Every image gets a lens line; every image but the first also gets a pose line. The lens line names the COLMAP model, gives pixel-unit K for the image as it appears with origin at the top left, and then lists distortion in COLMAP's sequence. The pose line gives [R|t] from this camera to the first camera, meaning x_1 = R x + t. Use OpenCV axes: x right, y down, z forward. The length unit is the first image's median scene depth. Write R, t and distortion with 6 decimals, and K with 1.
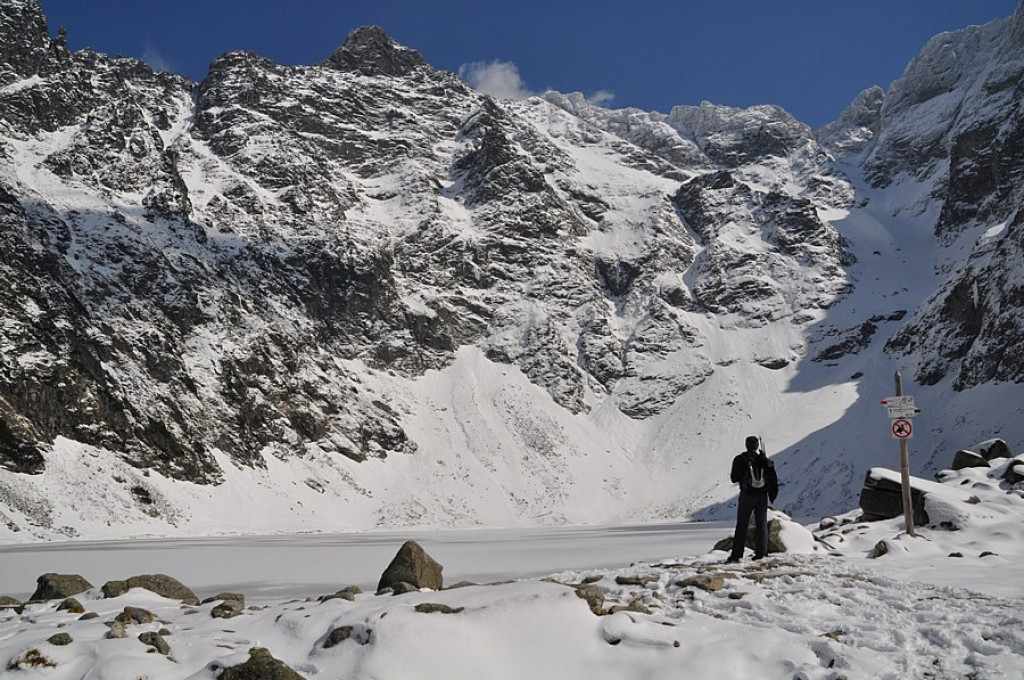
lens RADIAL K [[801.5, 0, 514.6], [0, 801.5, 346.5], [0, 0, 1]] dist [-0.168082, 0.155619]
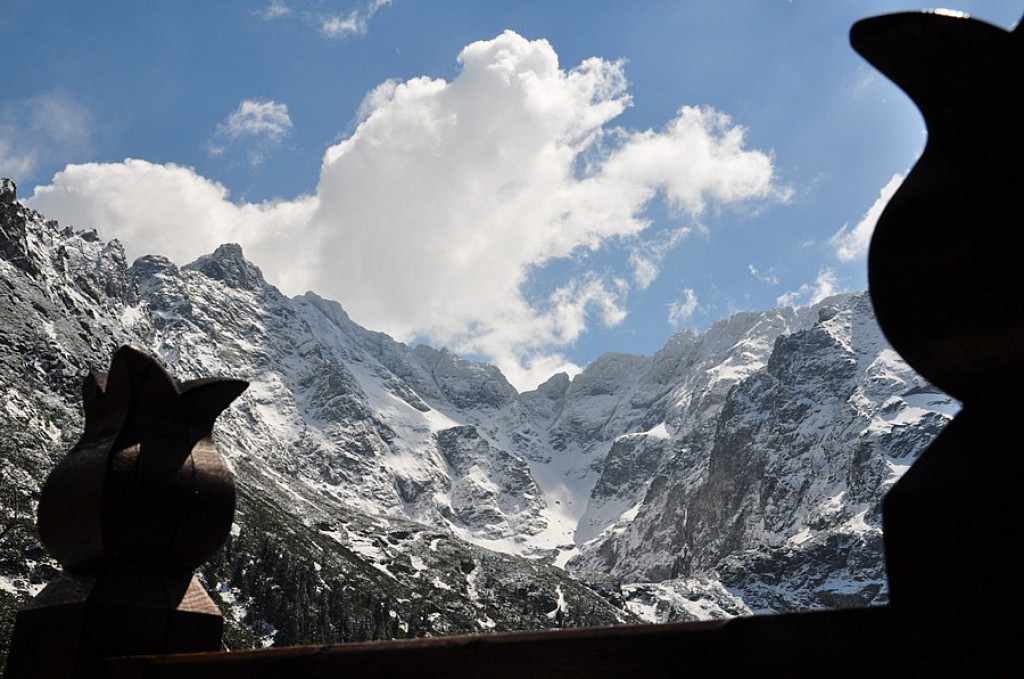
lens RADIAL K [[1128.0, 0, 523.0], [0, 1128.0, 340.4], [0, 0, 1]] dist [0.008622, 0.000000]
pose [[0.859087, 0.235002, 0.454692, -0.724735], [-0.168588, 0.968712, -0.182140, -0.007305], [-0.483268, 0.079819, 0.871826, -1.012272]]
